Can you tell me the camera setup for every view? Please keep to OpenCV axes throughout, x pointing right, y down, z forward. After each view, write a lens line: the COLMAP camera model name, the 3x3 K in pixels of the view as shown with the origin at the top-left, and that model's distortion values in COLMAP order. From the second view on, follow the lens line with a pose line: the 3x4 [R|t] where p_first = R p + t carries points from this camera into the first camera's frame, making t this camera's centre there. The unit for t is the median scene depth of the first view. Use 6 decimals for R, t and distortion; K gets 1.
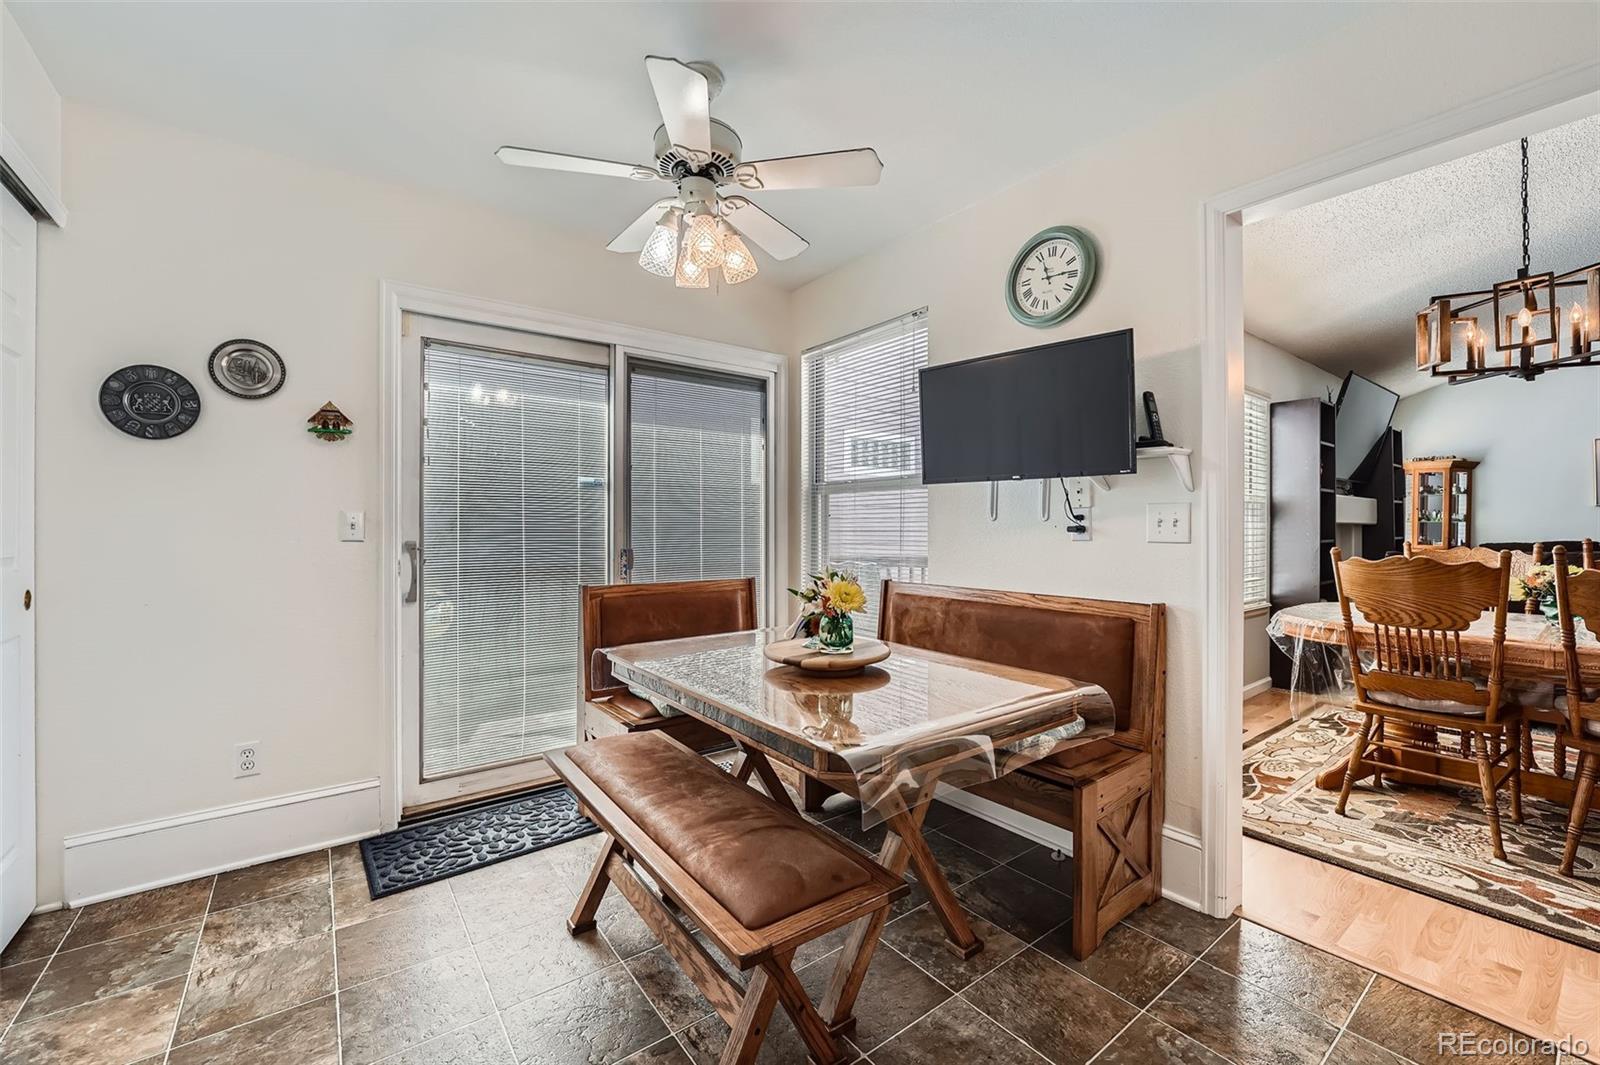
lens RADIAL K [[653.3, 0, 799.7], [0, 653.3, 525.7], [0, 0, 1]] dist [-0.013740, 0.000887]
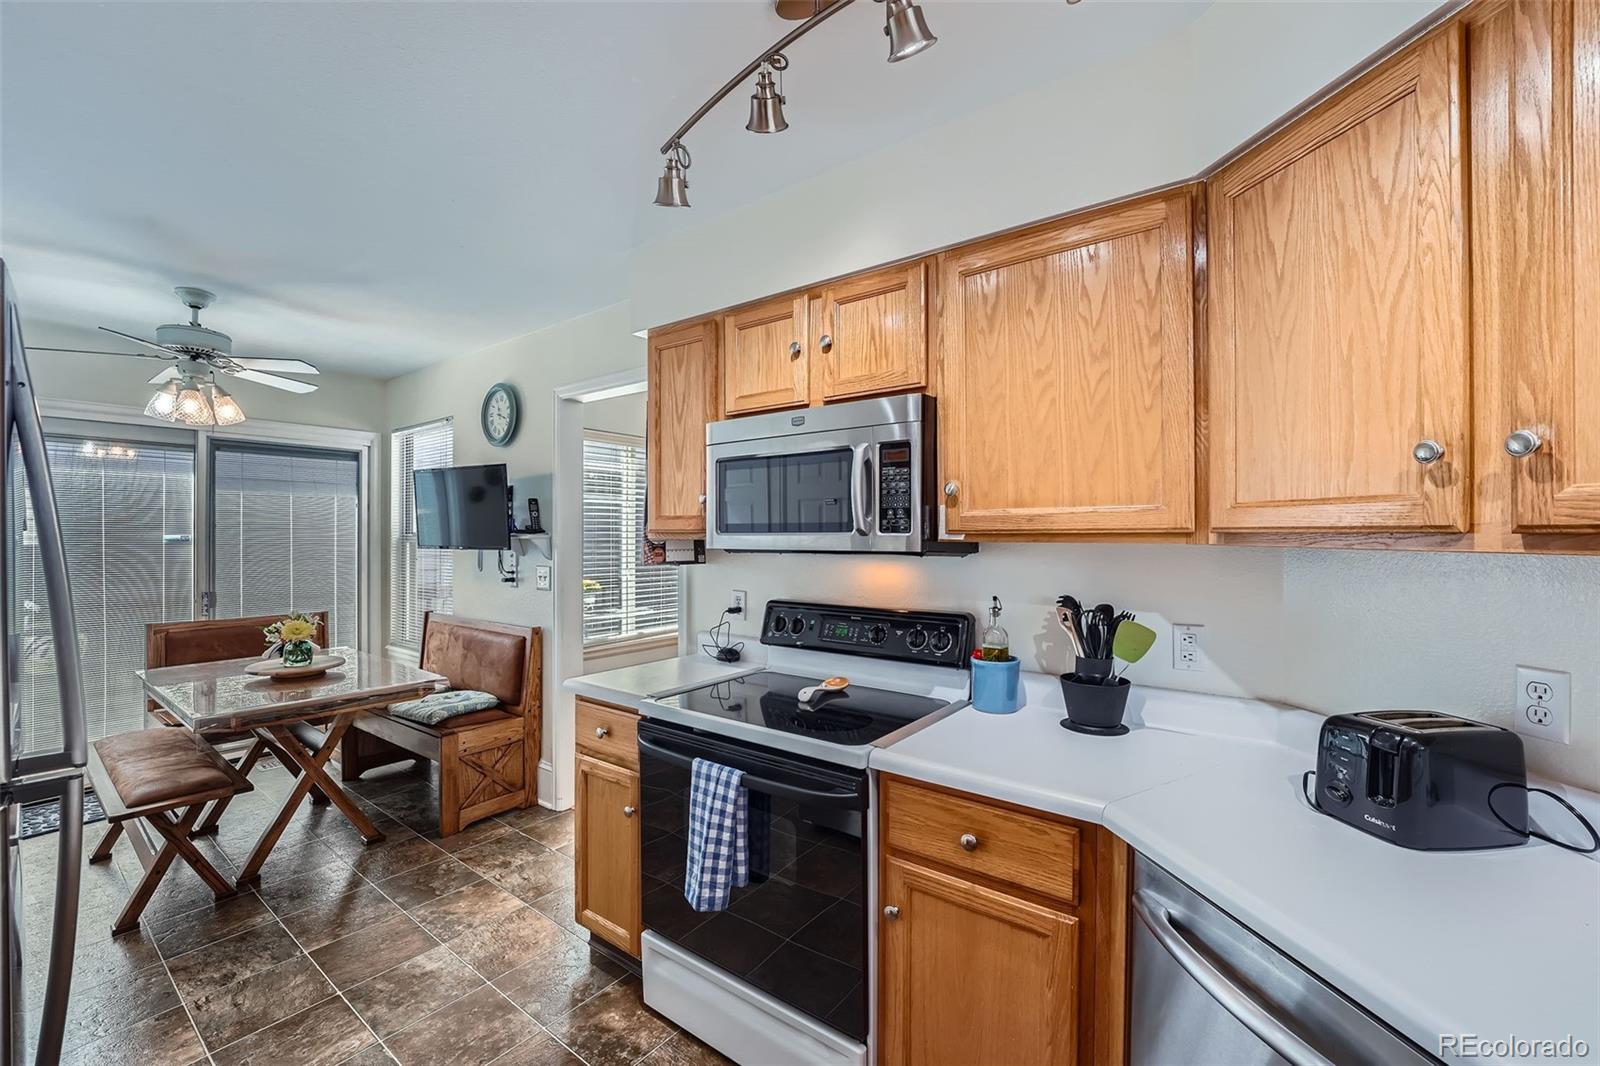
lens RADIAL K [[672.9, 0, 798.4], [0, 672.9, 533.4], [0, 0, 1]] dist [-0.011041, 0.002091]
pose [[0.965287, 0.002171, 0.261183, 0.672836], [-0.002525, 0.999996, 0.001020, -0.110126], [-0.261180, -0.001644, 0.965289, -0.738461]]
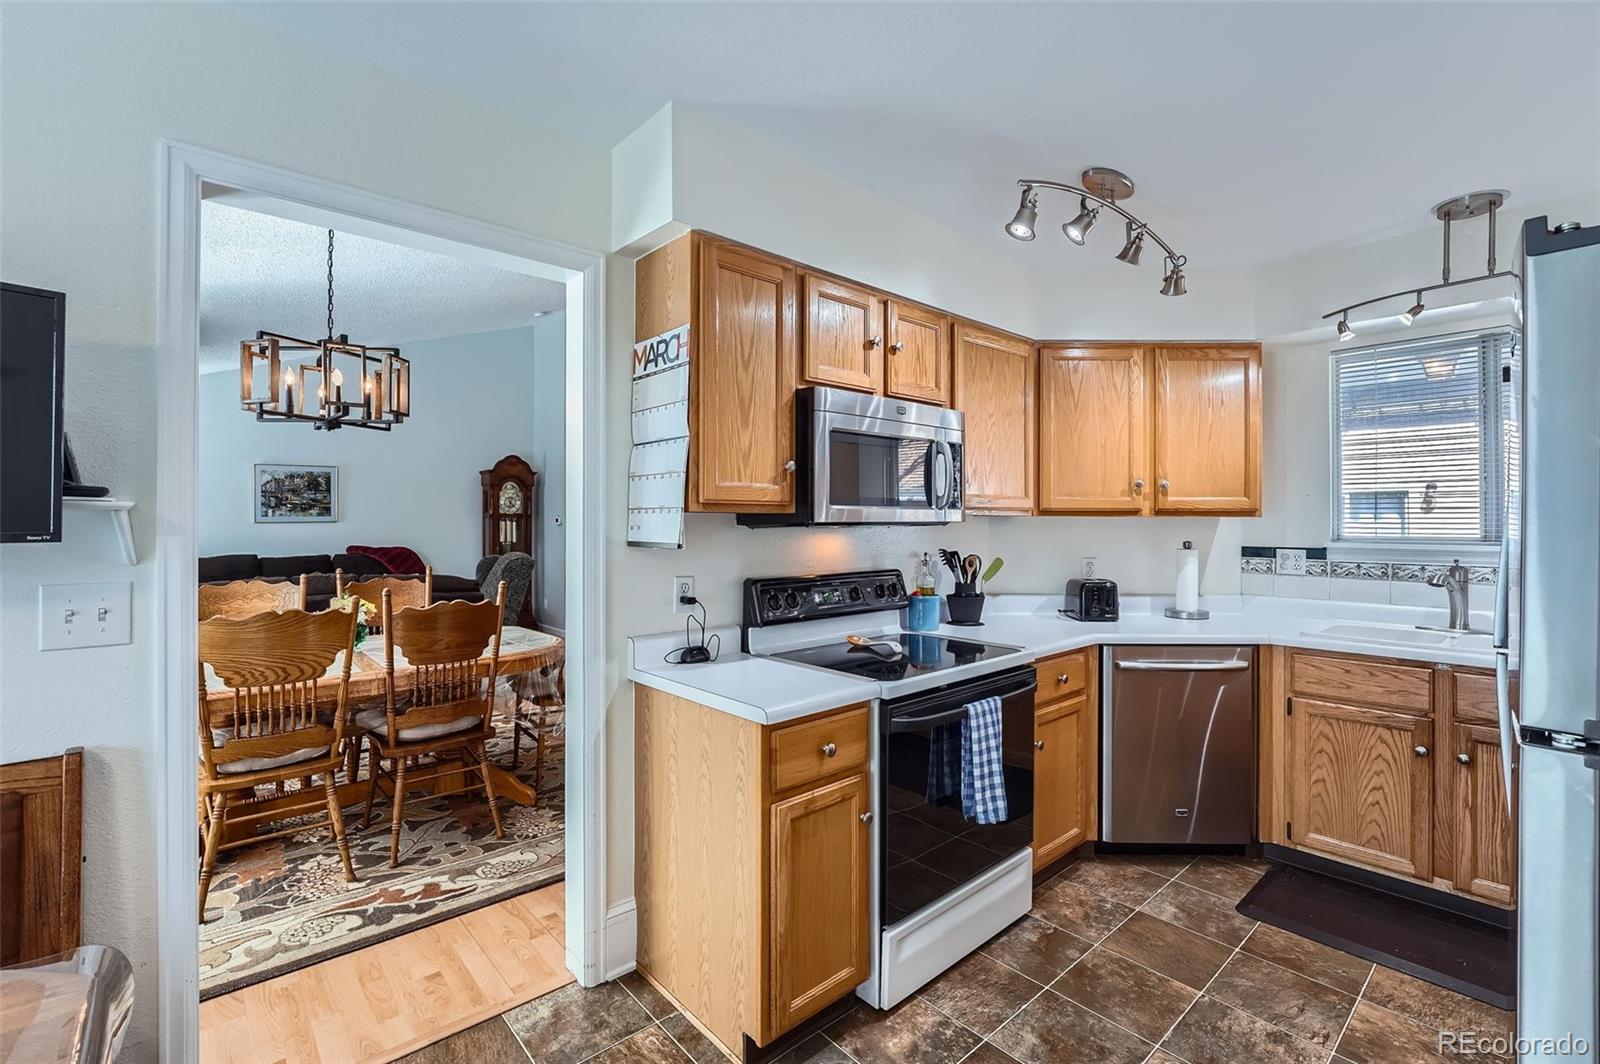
lens RADIAL K [[699.6, 0, 784.4], [0, 699.6, 513.2], [0, 0, 1]] dist [-0.013419, -0.002107]
pose [[-0.074181, 0.009054, 0.997204, -0.127151], [-0.004119, 0.999947, -0.009385, -0.089734], [-0.997236, -0.004804, -0.074139, 0.346734]]
